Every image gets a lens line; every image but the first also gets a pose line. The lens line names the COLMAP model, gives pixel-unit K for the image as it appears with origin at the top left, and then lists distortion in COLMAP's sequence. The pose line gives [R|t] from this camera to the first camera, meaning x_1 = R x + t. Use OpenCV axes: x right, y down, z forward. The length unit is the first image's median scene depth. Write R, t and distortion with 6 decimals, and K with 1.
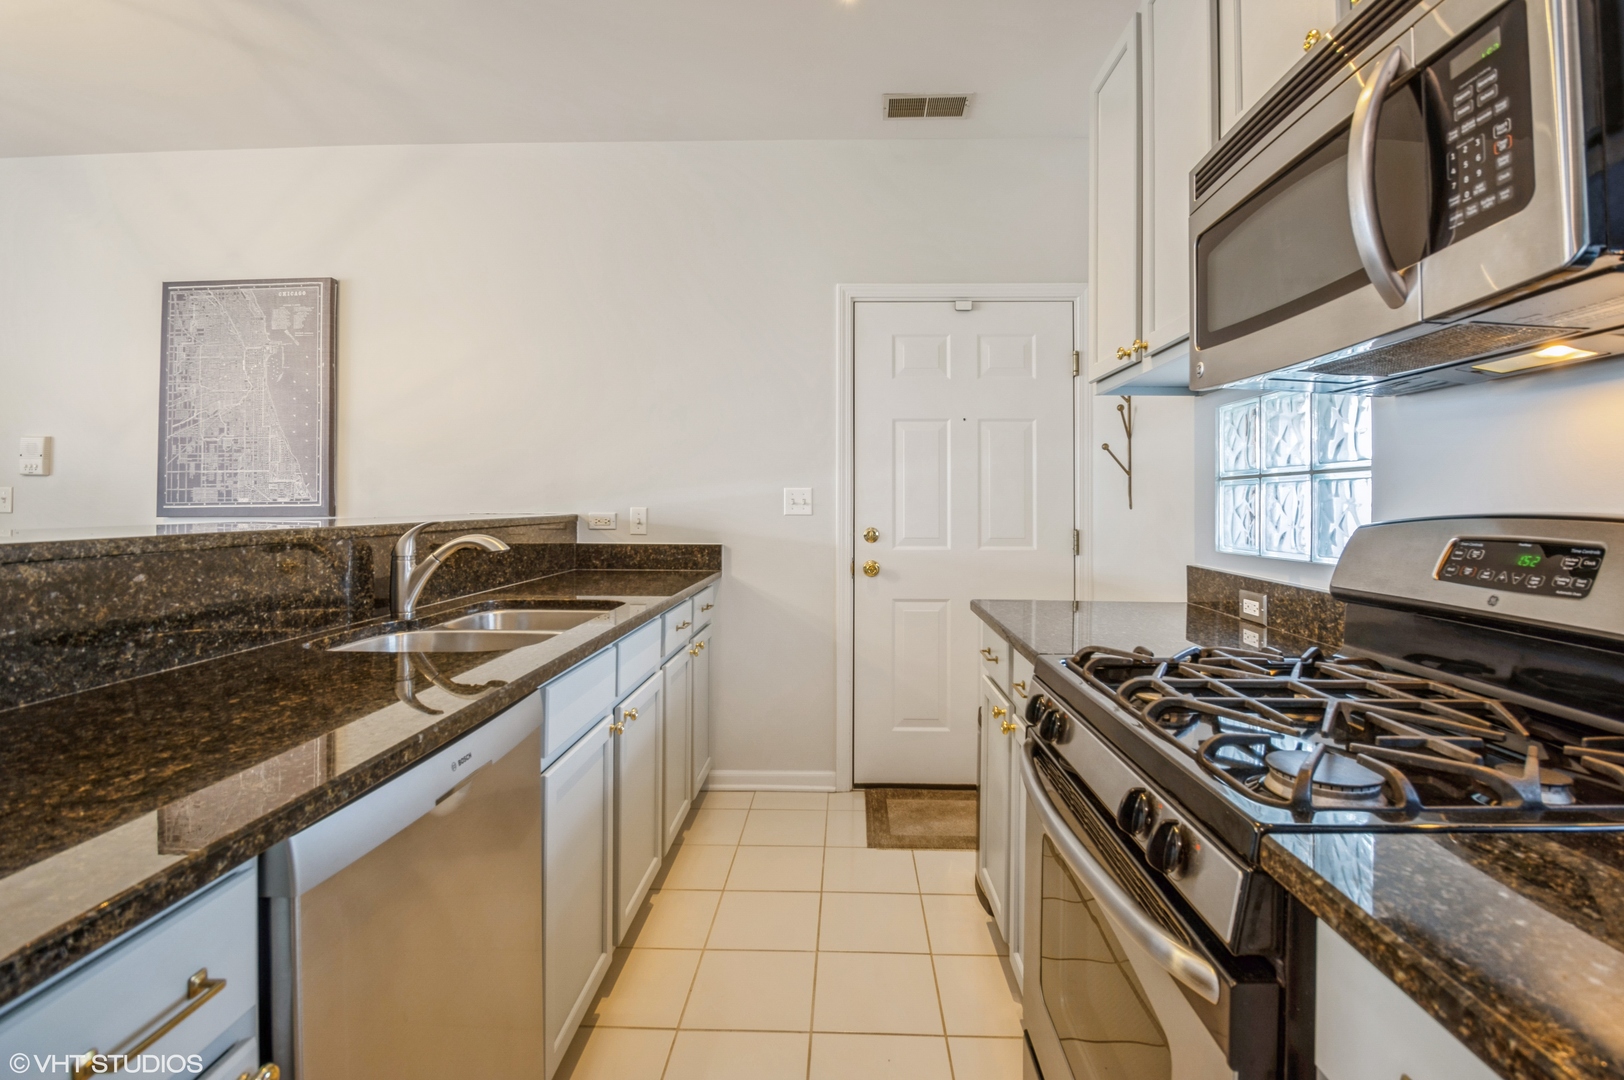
lens RADIAL K [[735.2, 0, 1037.5], [0, 735.2, 500.4], [0, 0, 1]] dist [0.000624, -0.010904]
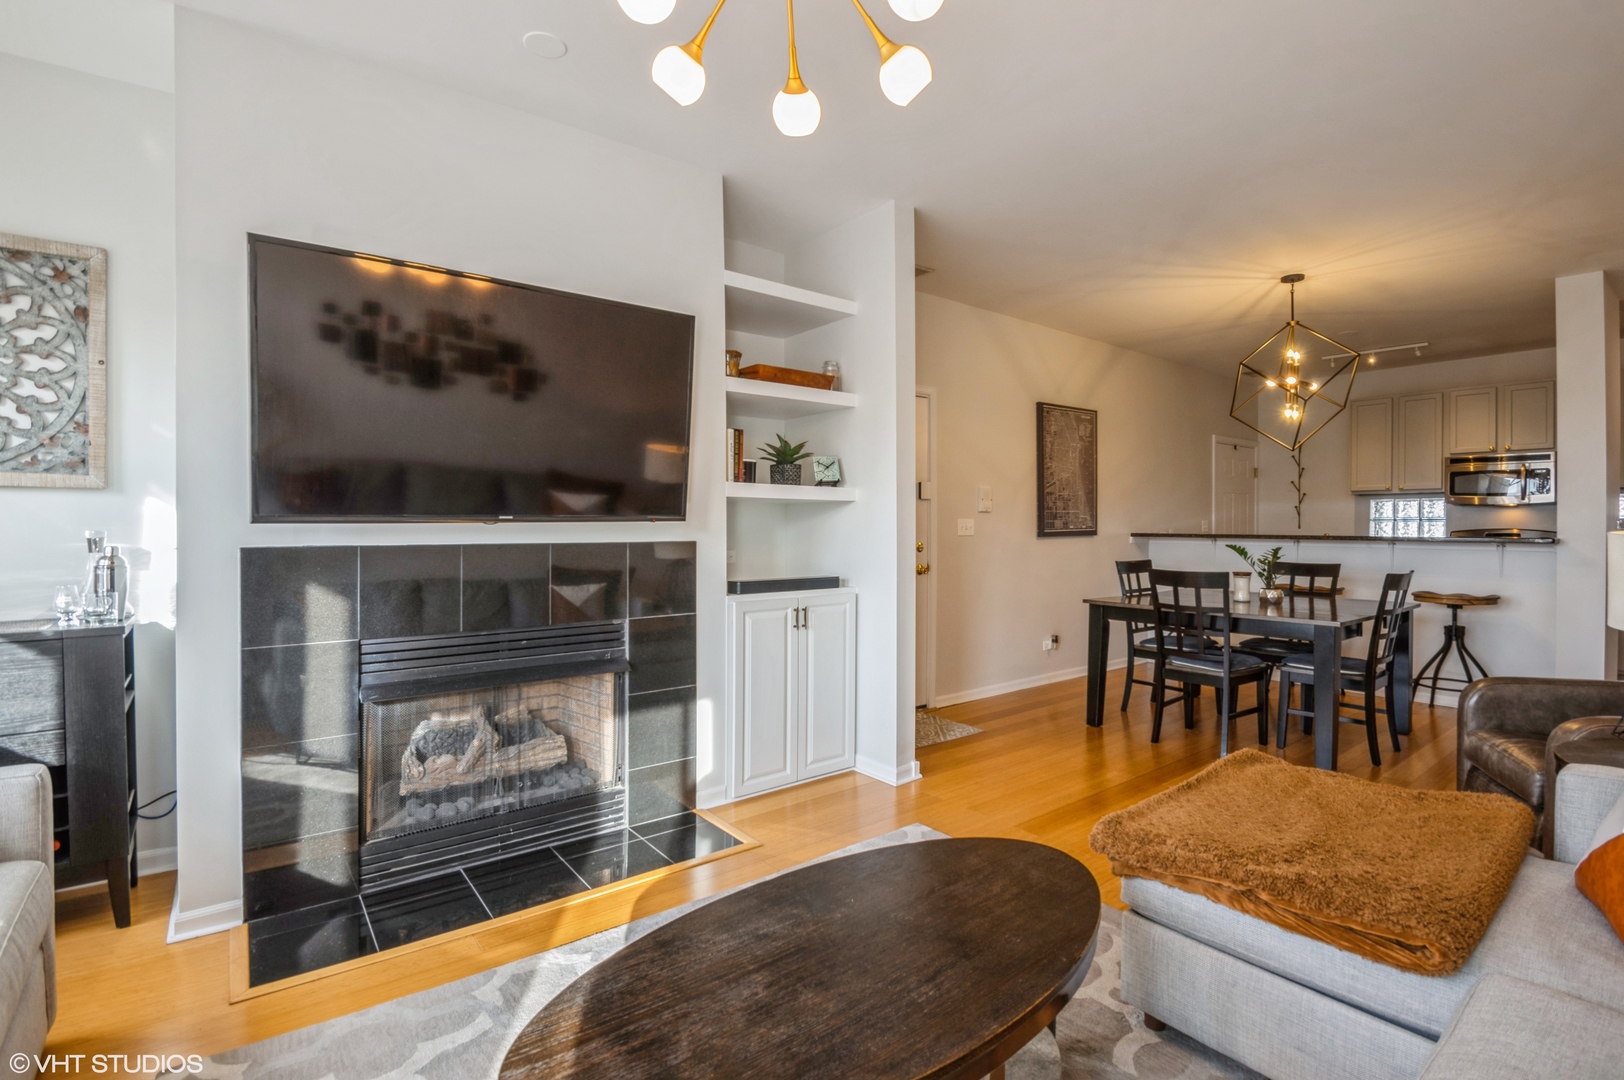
lens RADIAL K [[735.2, 0, 865.8], [0, 735.2, 528.5], [0, 0, 1]] dist [0.000624, -0.010904]
pose [[0.769360, -0.006735, 0.638780, -2.701739], [0.002521, 0.999969, 0.007507, -0.011691], [-0.638811, -0.004165, 0.769353, -0.111918]]
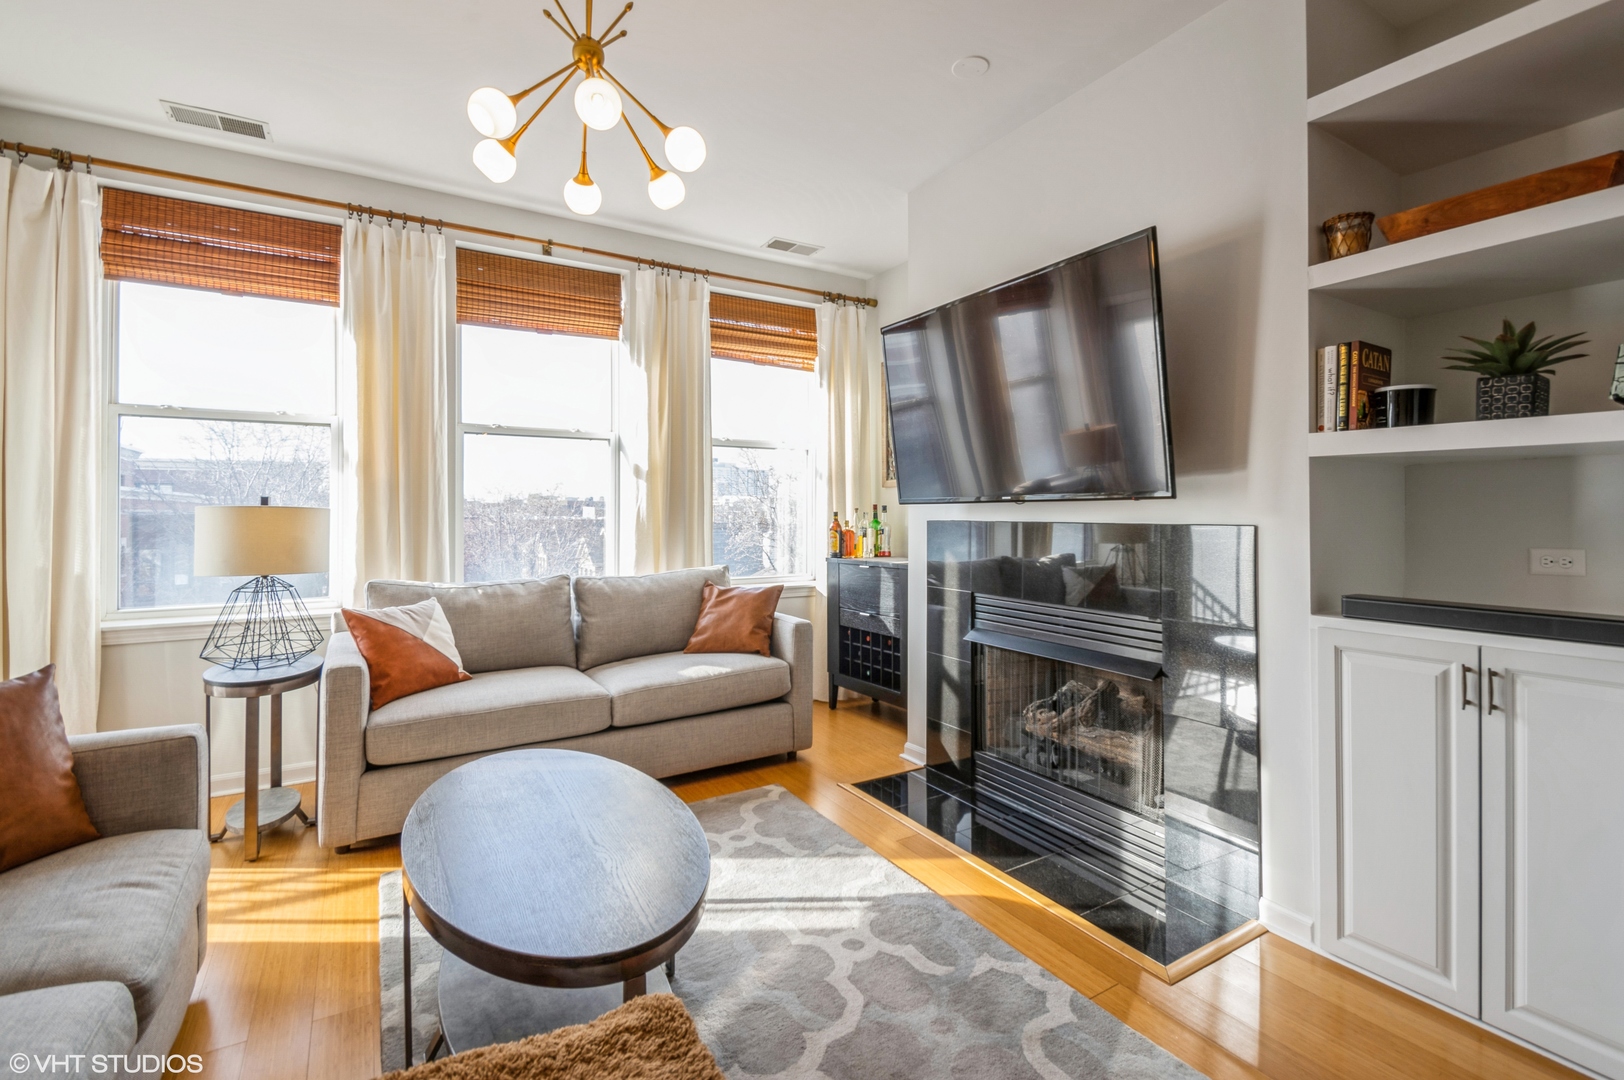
lens RADIAL K [[735.2, 0, 816.4], [0, 735.2, 509.0], [0, 0, 1]] dist [0.000624, -0.010904]
pose [[0.520089, -0.007590, -0.854078, -1.875074], [0.005633, 0.999969, -0.005456, -0.002021], [0.854094, -0.001973, 0.520116, 0.095811]]
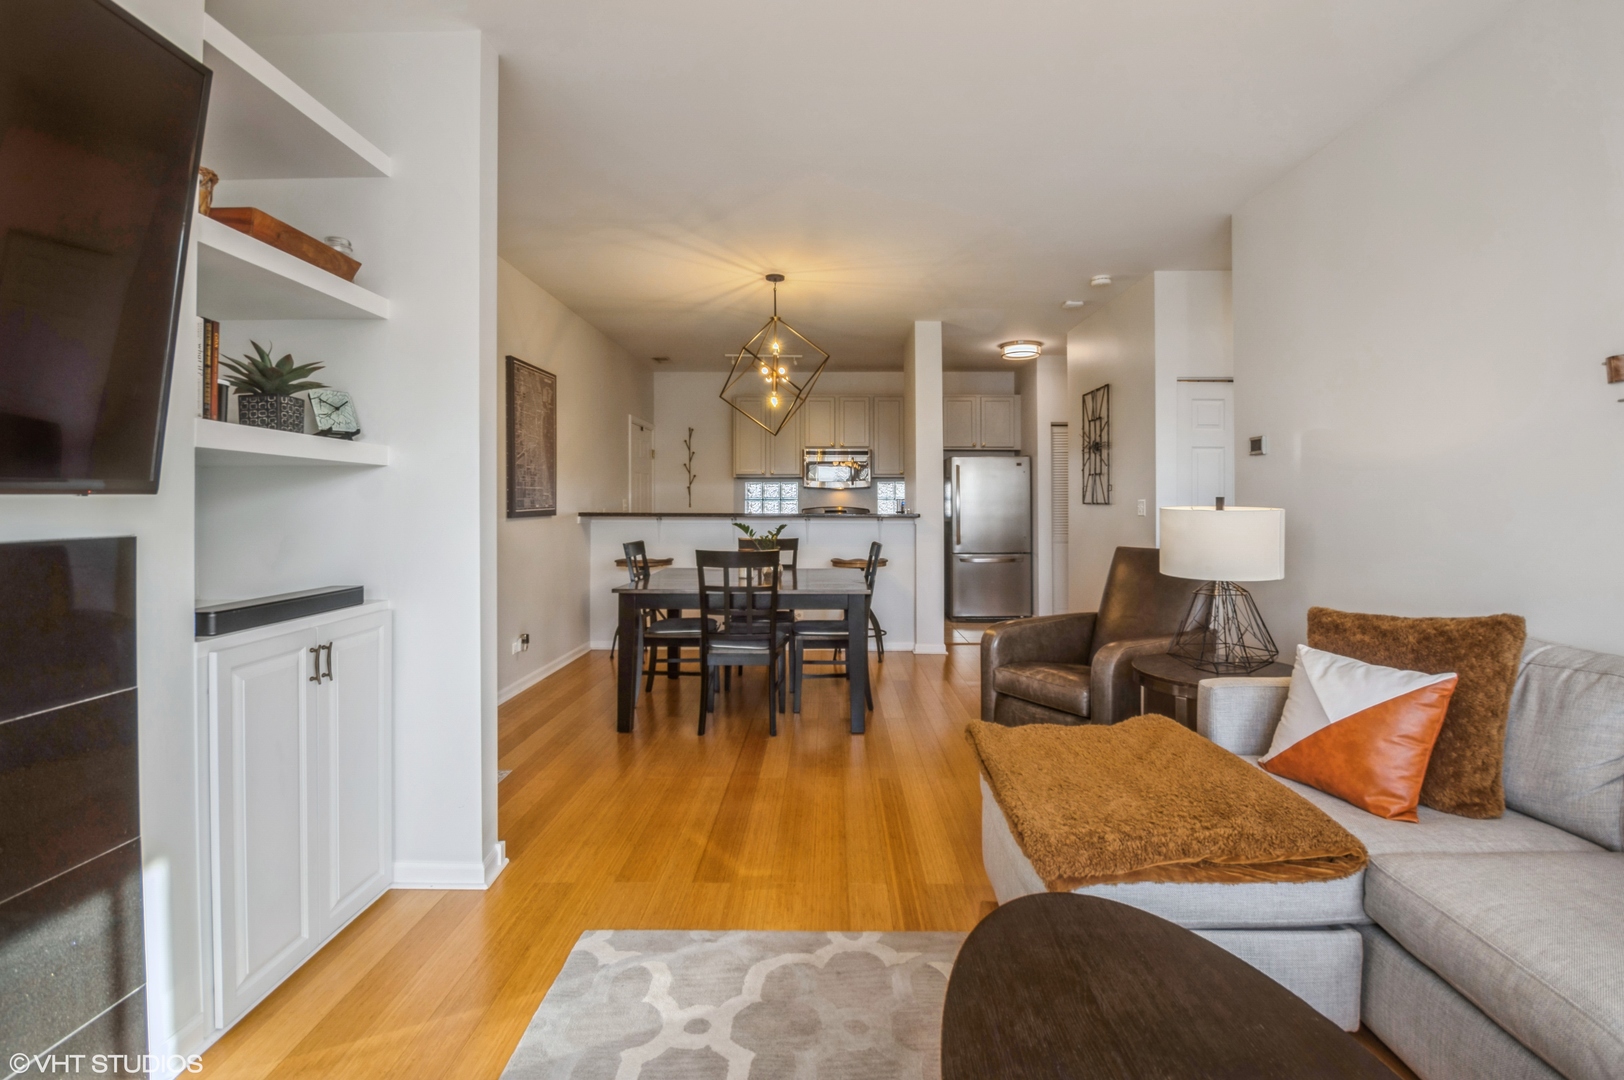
lens RADIAL K [[735.2, 0, 814.1], [0, 735.2, 496.6], [0, 0, 1]] dist [0.000624, -0.010904]
pose [[0.025226, 0.006593, 0.999660, -2.703179], [-0.000628, 0.999978, -0.006579, -0.010282], [-0.999682, -0.000462, 0.025229, 0.346509]]
